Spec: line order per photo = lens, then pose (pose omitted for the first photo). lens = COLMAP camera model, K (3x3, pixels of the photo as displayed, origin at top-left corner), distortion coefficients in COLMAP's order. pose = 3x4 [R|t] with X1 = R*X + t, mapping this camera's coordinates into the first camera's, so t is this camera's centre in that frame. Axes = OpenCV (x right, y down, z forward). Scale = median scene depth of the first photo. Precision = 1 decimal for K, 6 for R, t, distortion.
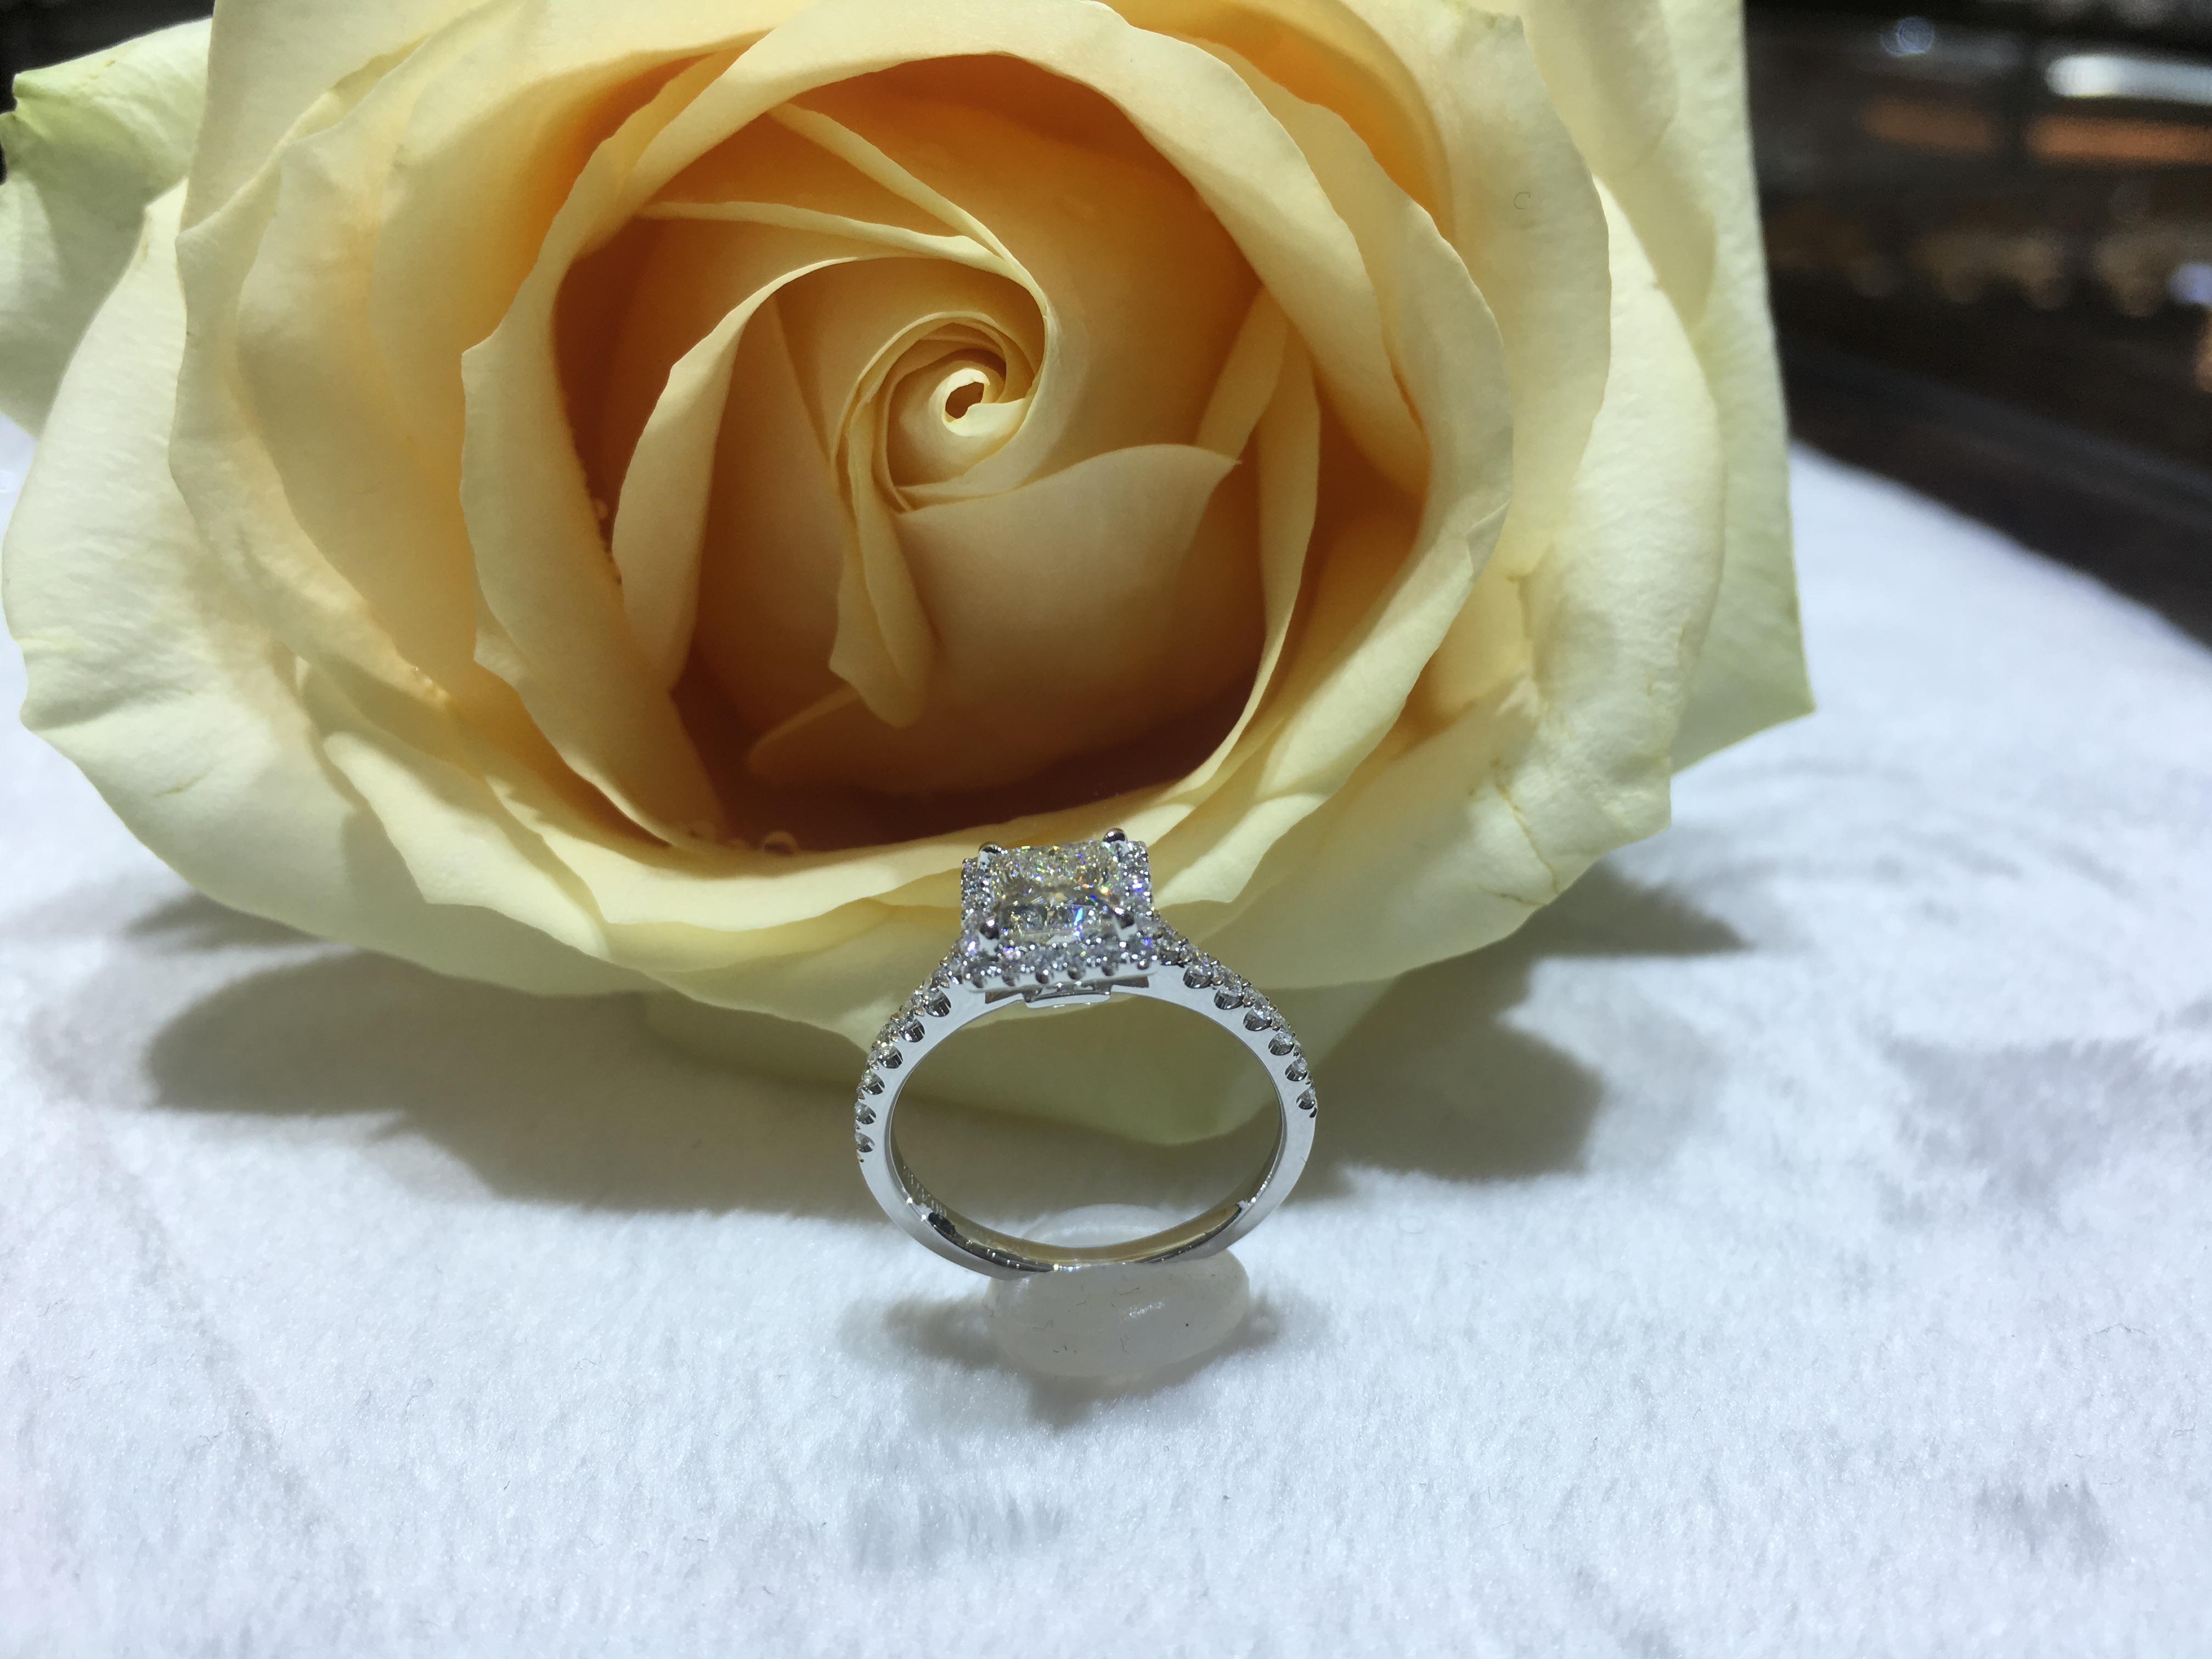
lens RADIAL K [[2069.0, 0, 1106.0], [0, 2069.0, 829.5], [0, 0, 1]] dist [0.068152, -0.196085]
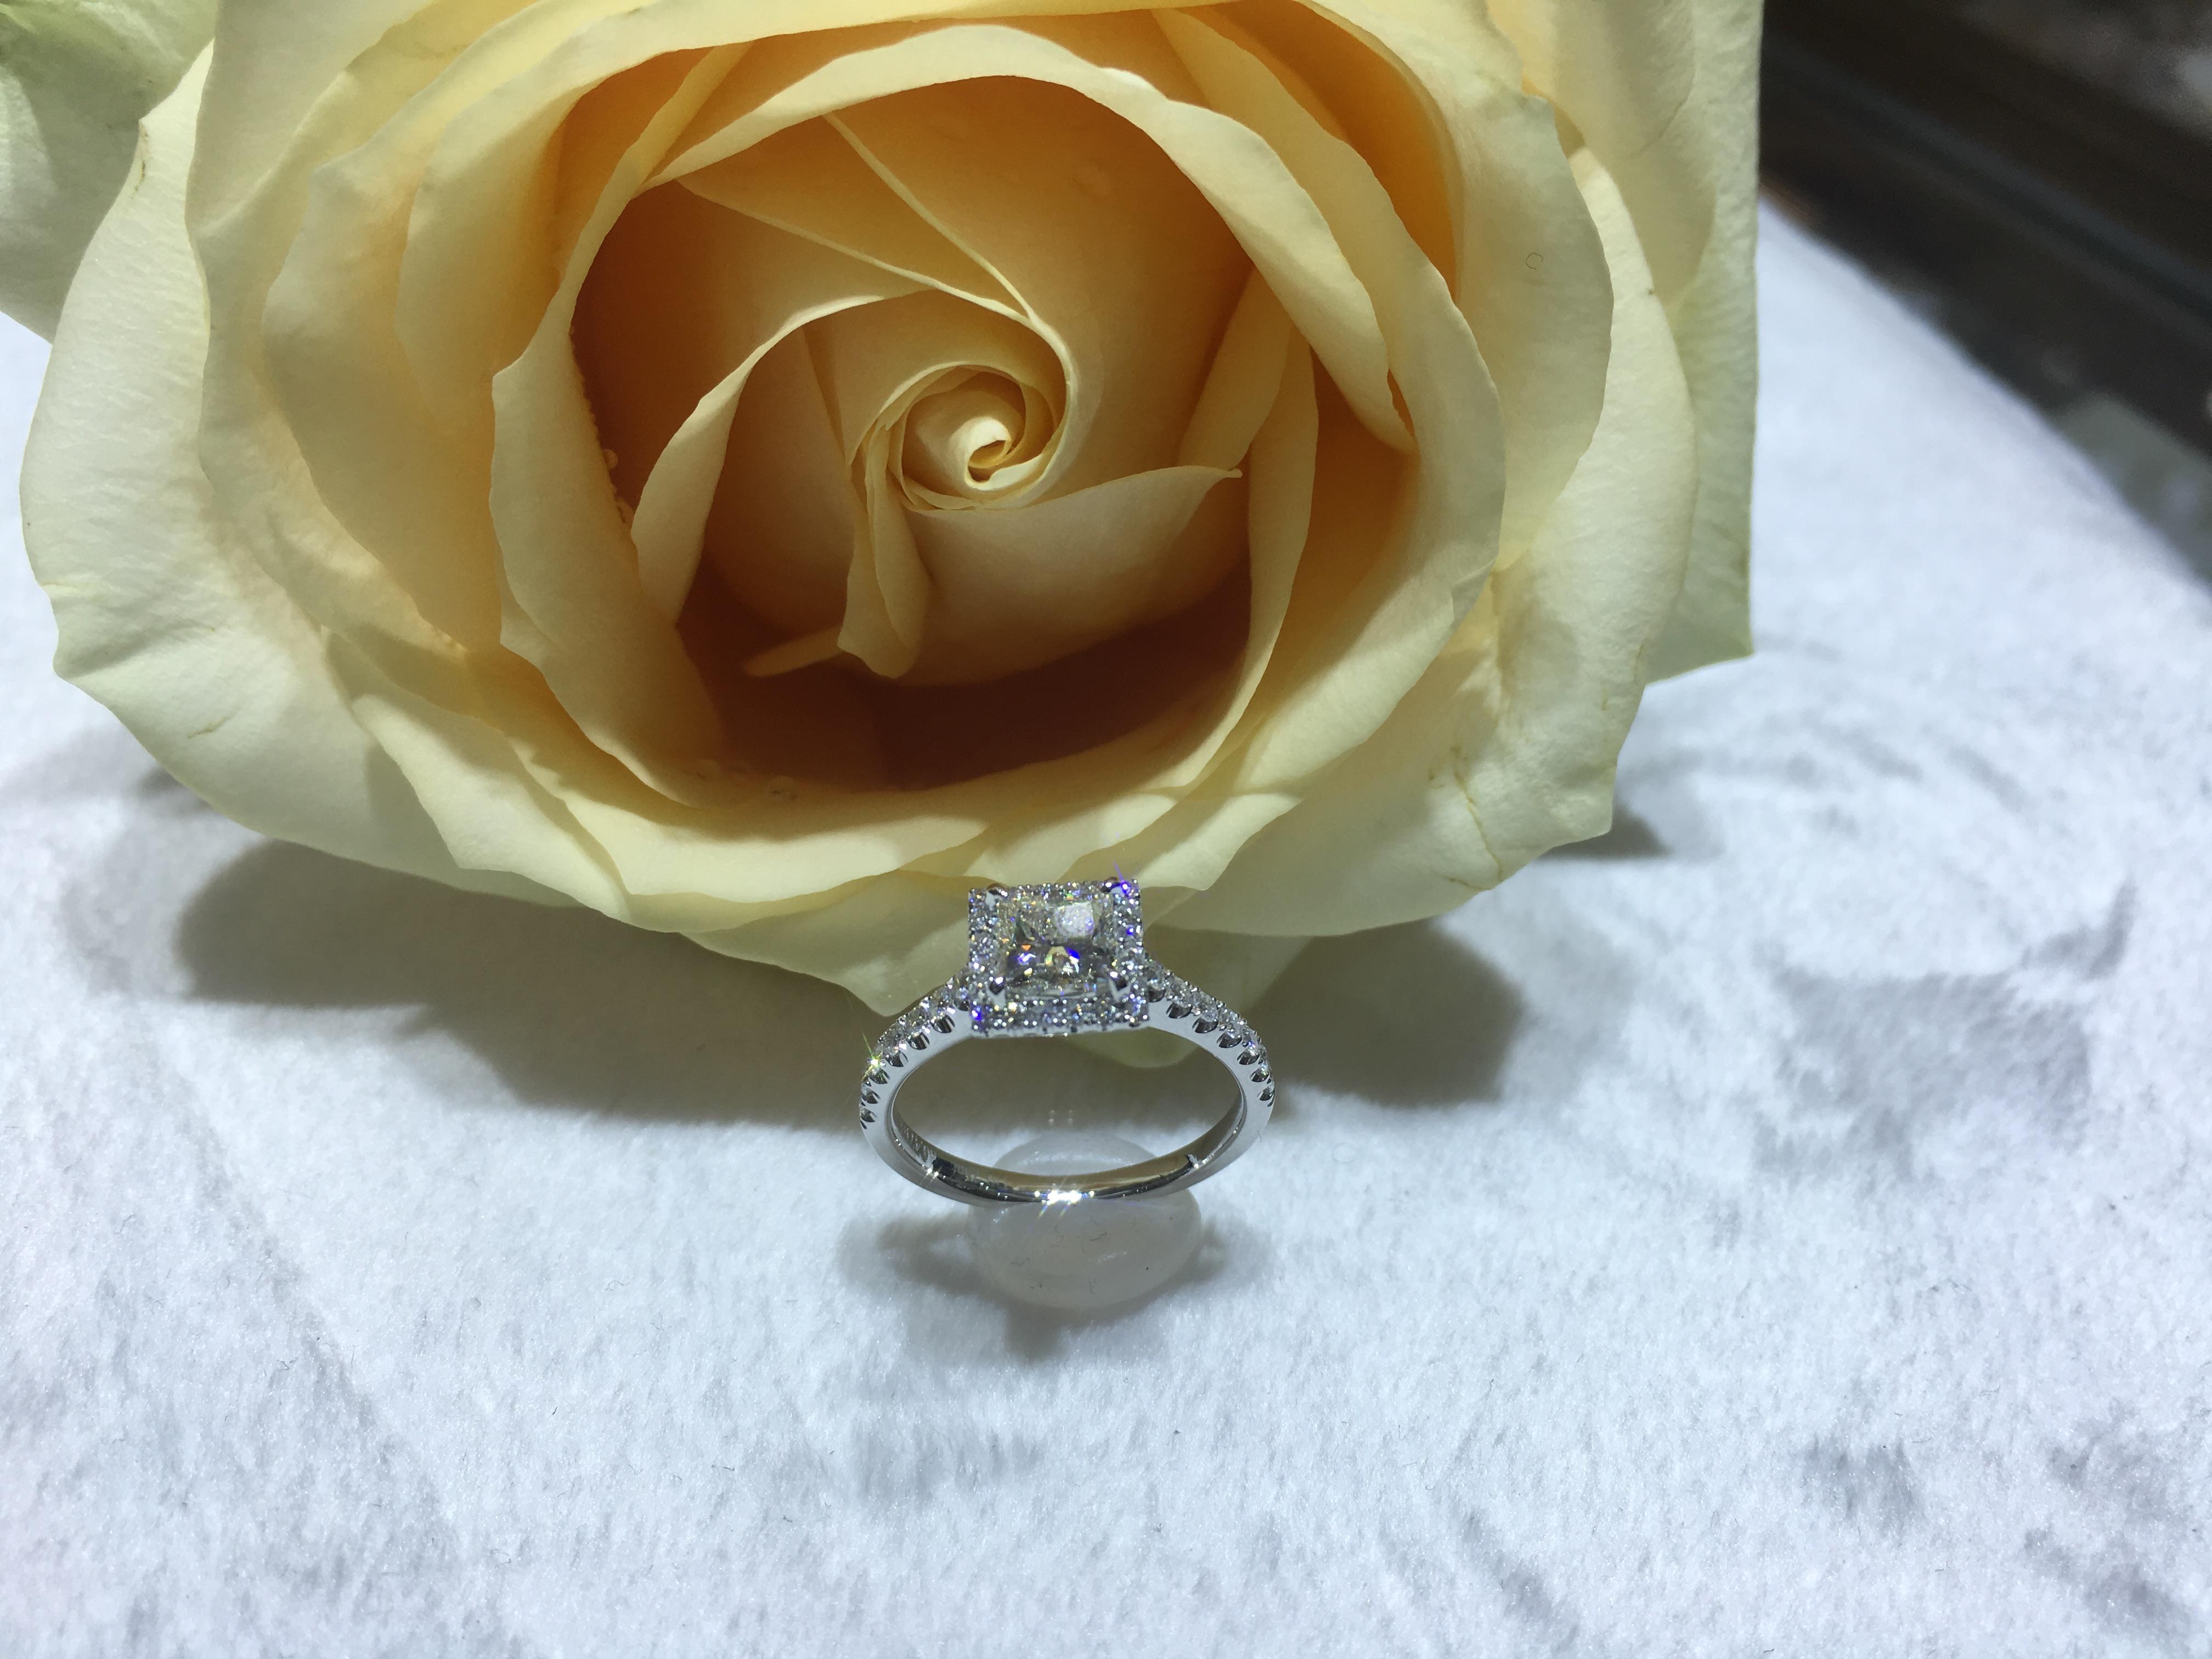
lens RADIAL K [[2069.0, 0, 1106.0], [0, 2069.0, 829.5], [0, 0, 1]] dist [0.068152, -0.196085]
pose [[0.997803, 0.040560, 0.052383, -0.050658], [-0.051476, 0.972390, 0.227613, -0.242881], [-0.041705, -0.229810, 0.972342, -0.050121]]
